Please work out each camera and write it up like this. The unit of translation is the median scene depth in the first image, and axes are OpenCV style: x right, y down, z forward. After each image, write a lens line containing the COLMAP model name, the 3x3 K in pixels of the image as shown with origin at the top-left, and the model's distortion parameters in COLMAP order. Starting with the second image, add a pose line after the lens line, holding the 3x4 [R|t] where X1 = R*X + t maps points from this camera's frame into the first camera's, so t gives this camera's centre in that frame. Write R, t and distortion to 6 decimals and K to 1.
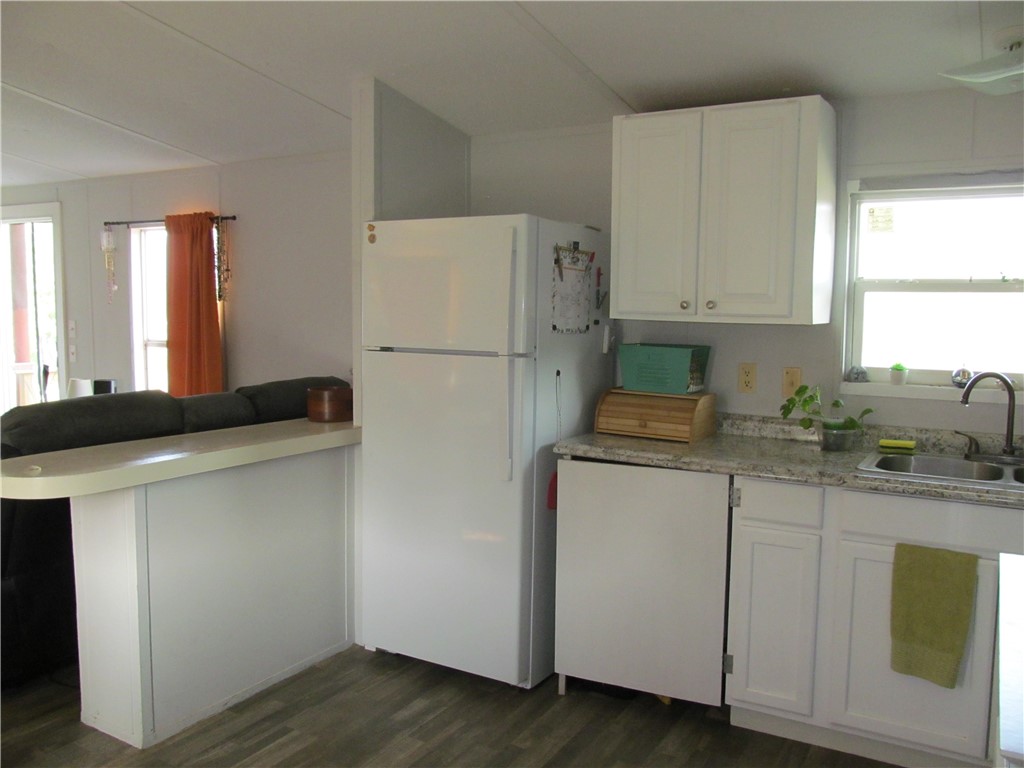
lens RADIAL K [[846.5, 0, 511.5], [0, 846.5, 380.7], [0, 0, 1]] dist [-0.062358, 0.033390]
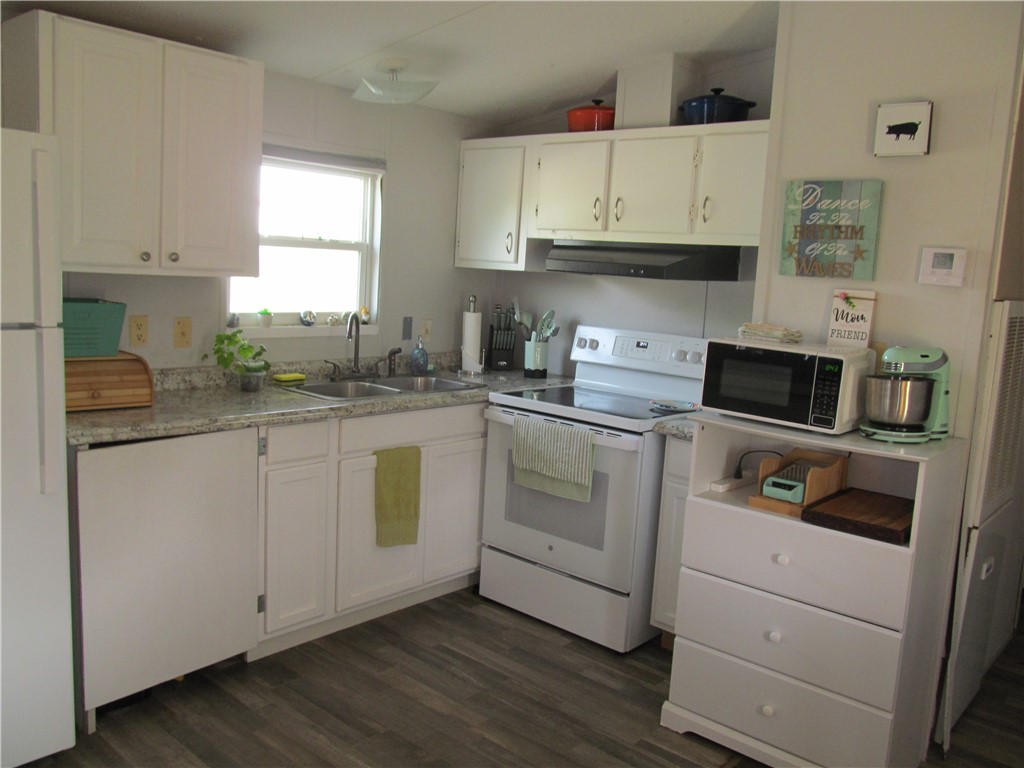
lens RADIAL K [[846.5, 0, 510.3], [0, 846.5, 386.2], [0, 0, 1]] dist [-0.062358, 0.033390]
pose [[0.195664, -0.138918, 0.970782, -0.627053], [0.033841, 0.990283, 0.134887, -0.061251], [-0.980087, 0.006460, 0.198464, 0.451862]]
